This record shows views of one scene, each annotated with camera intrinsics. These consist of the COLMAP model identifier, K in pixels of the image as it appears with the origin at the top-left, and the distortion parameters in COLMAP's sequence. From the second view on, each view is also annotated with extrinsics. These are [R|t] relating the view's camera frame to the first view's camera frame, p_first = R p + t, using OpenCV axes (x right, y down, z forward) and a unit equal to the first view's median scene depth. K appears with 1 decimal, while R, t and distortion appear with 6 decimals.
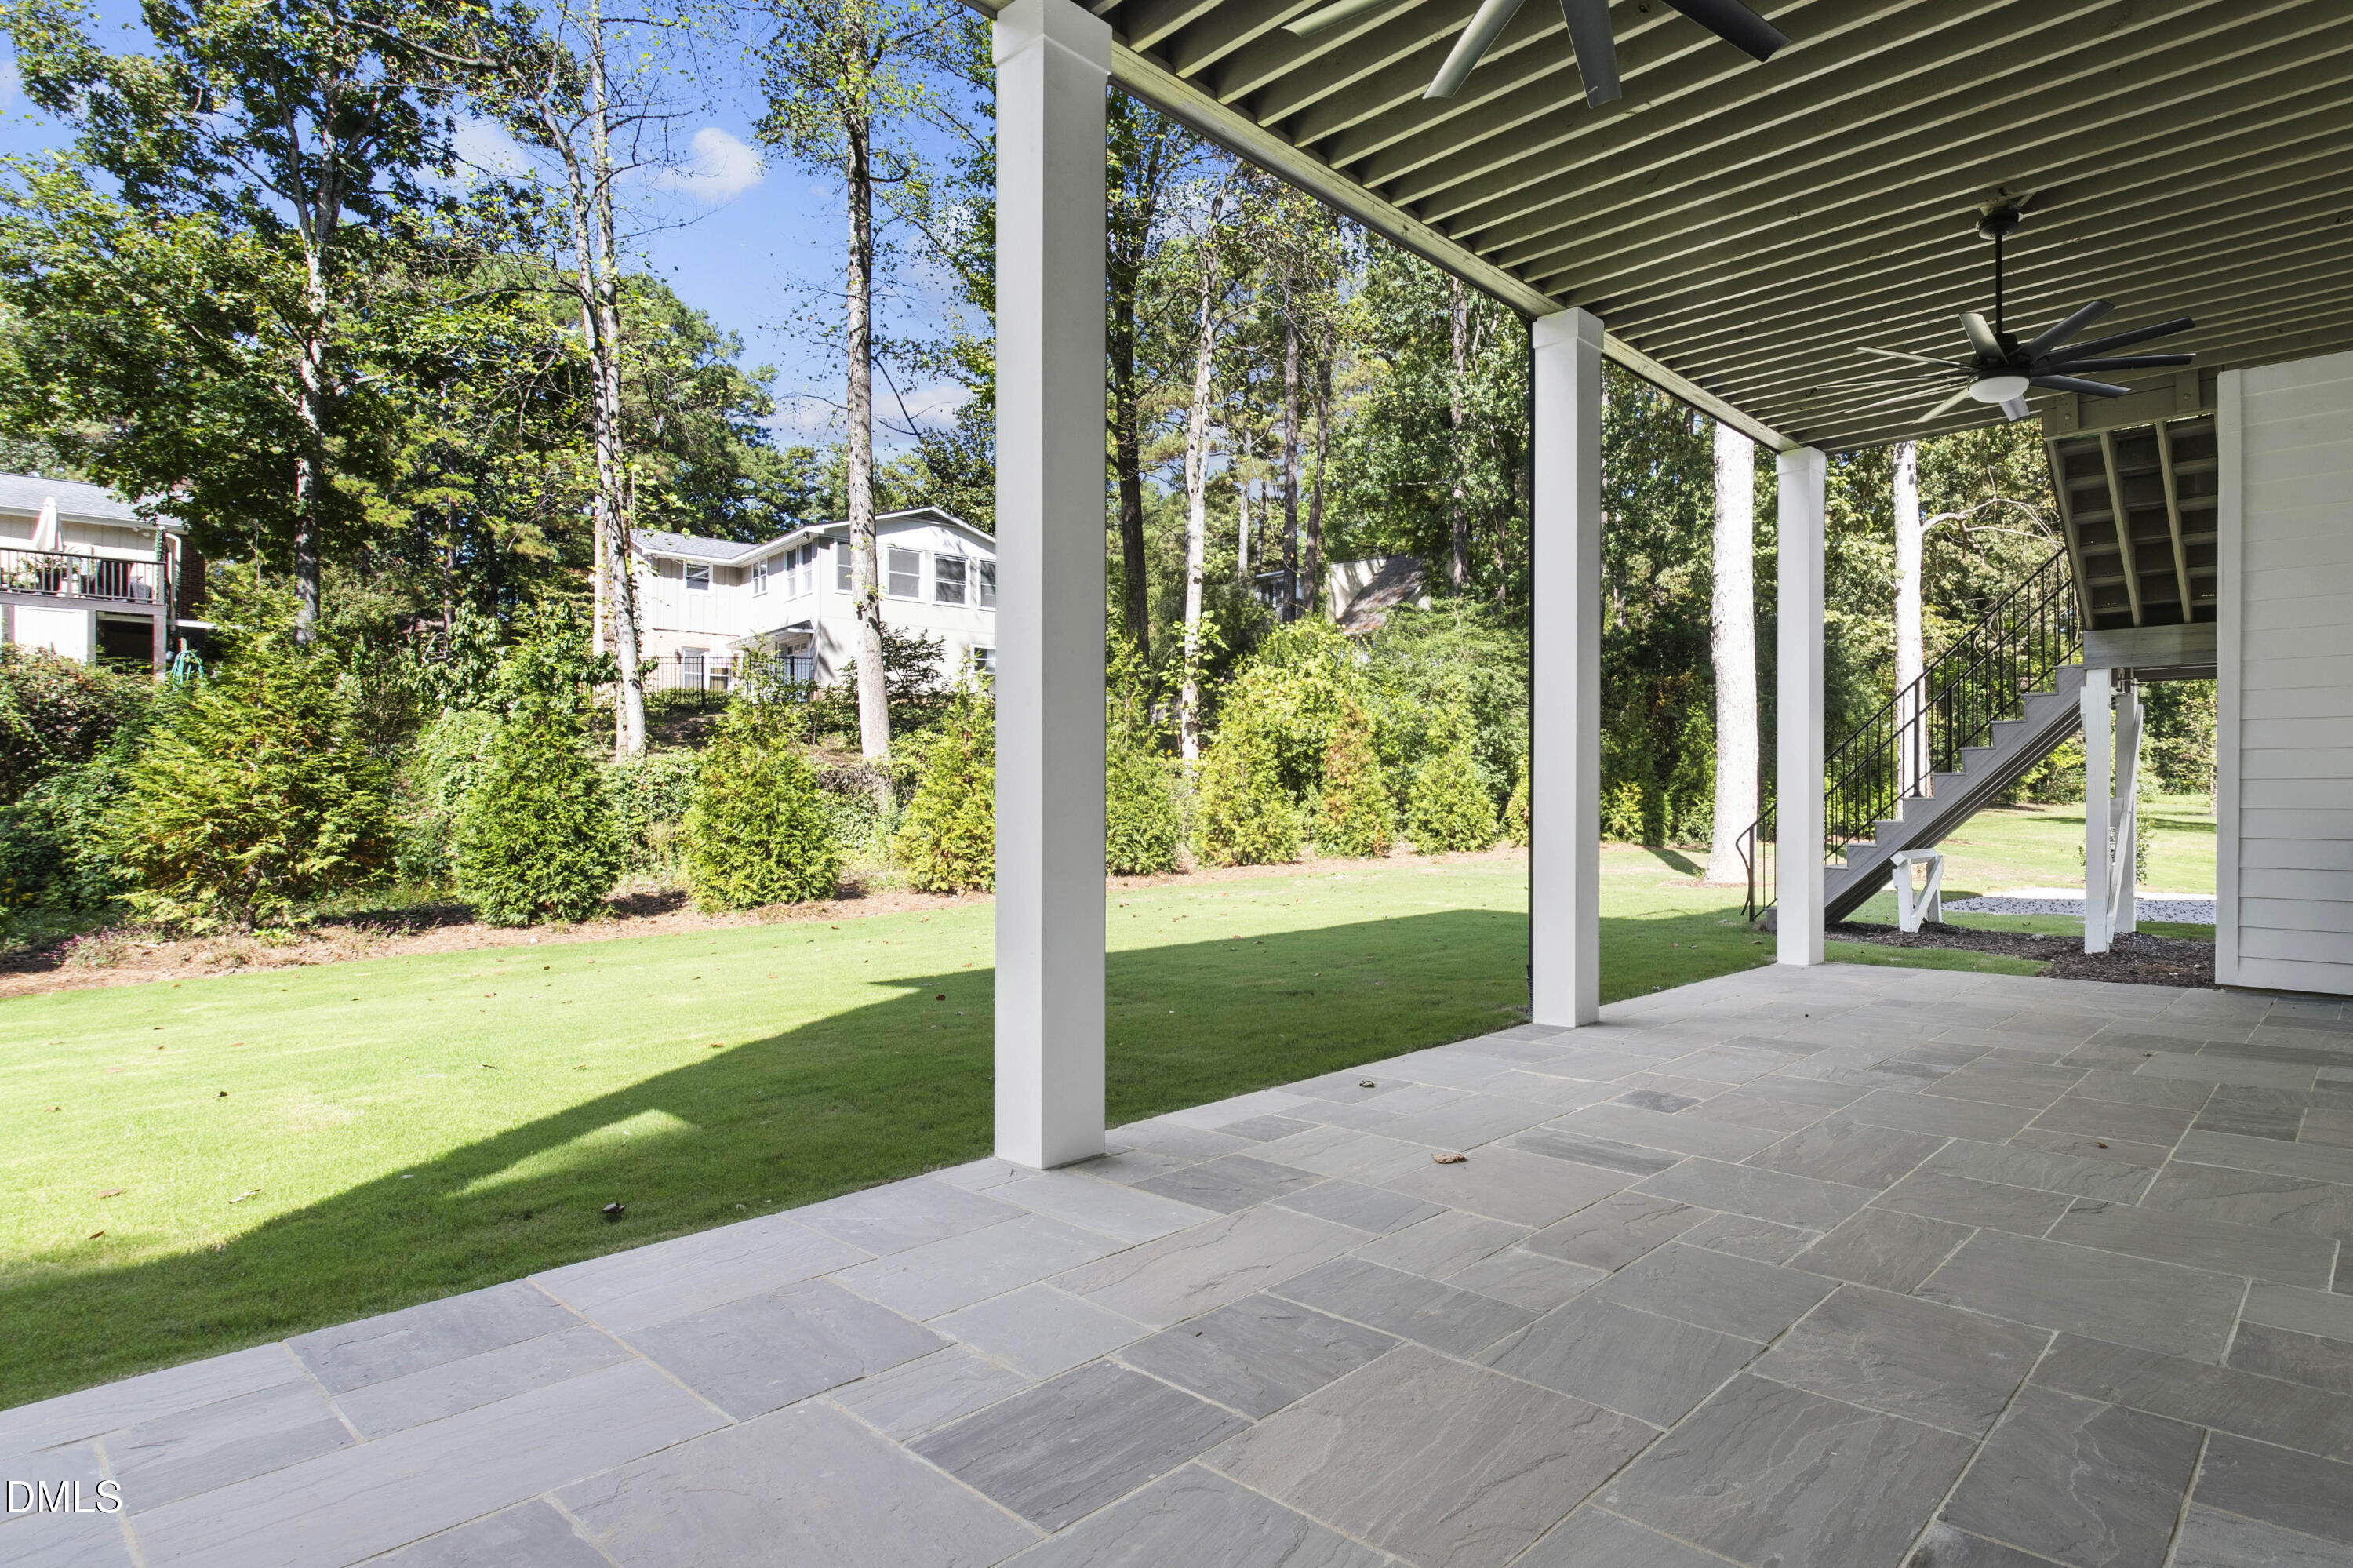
lens RADIAL K [[1039.6, 0, 1255.9], [0, 1039.6, 805.2], [0, 0, 1]] dist [-0.004143, 0.002220]
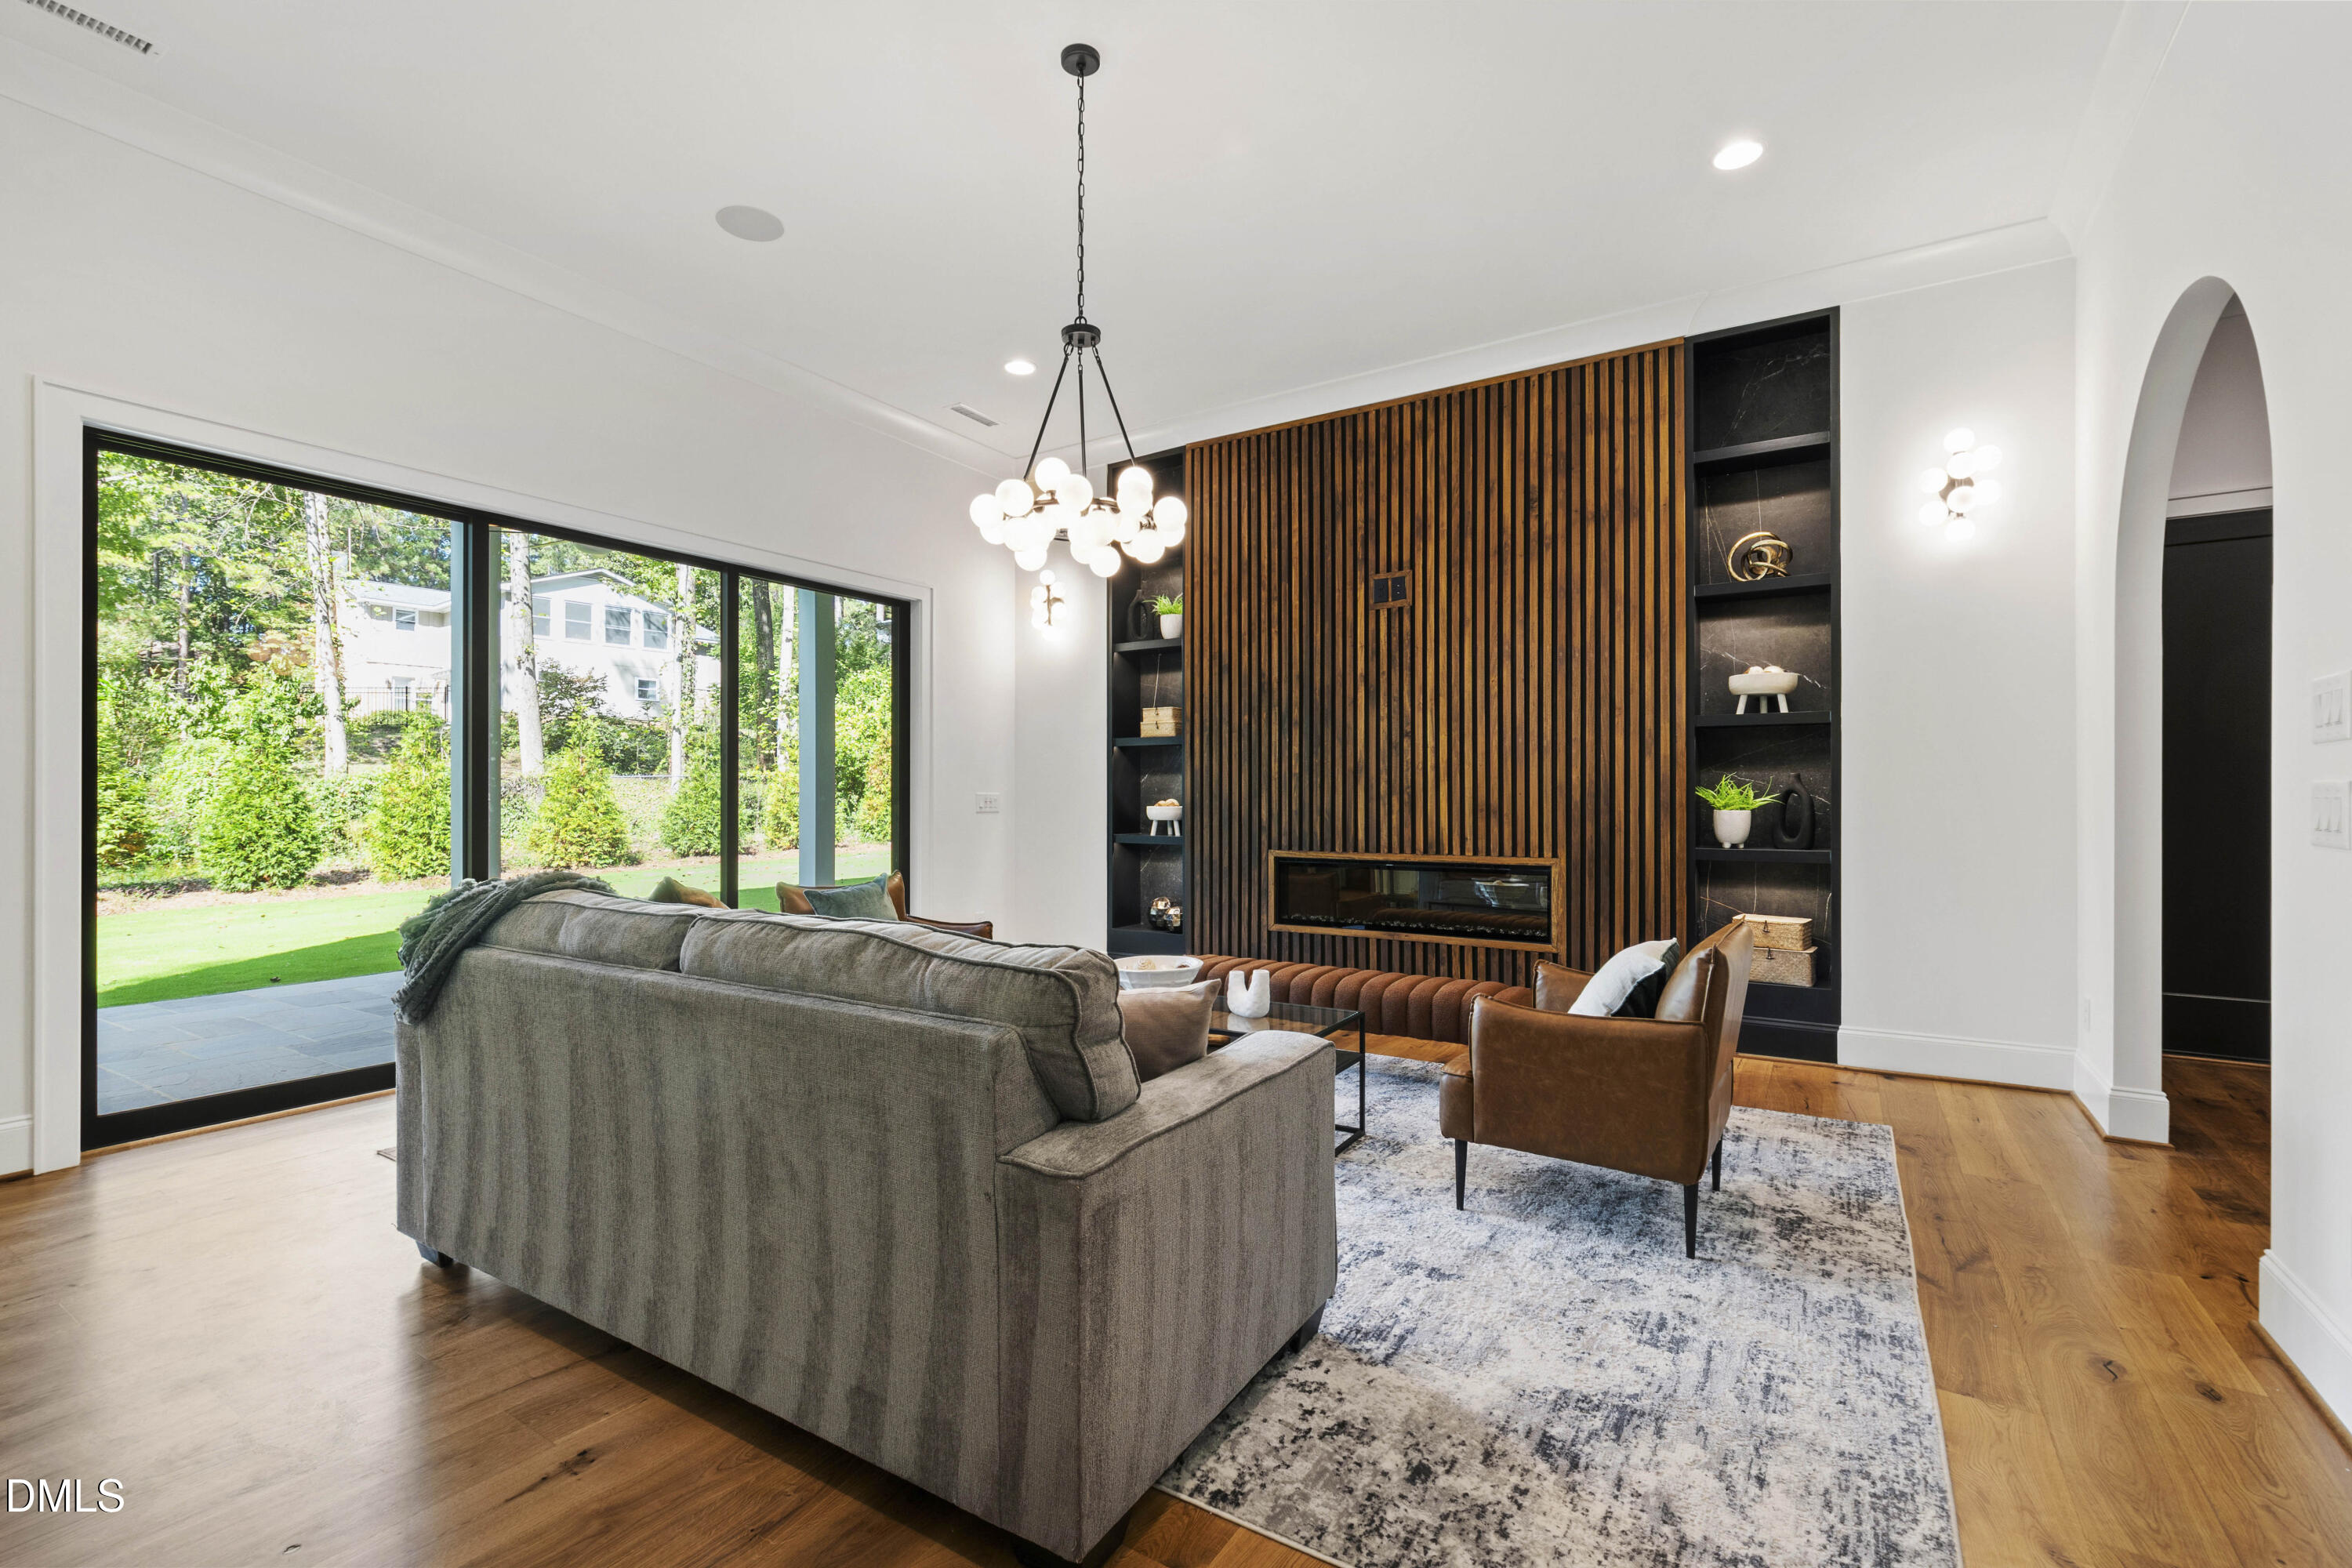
lens RADIAL K [[1039.2, 0, 1174.5], [0, 1039.2, 791.3], [0, 0, 1]] dist [-0.004143, 0.002220]
pose [[0.994144, -0.000548, 0.108063, 0.397831], [0.000643, 0.999999, -0.000849, -0.021827], [-0.108063, 0.000914, 0.994144, -0.544039]]
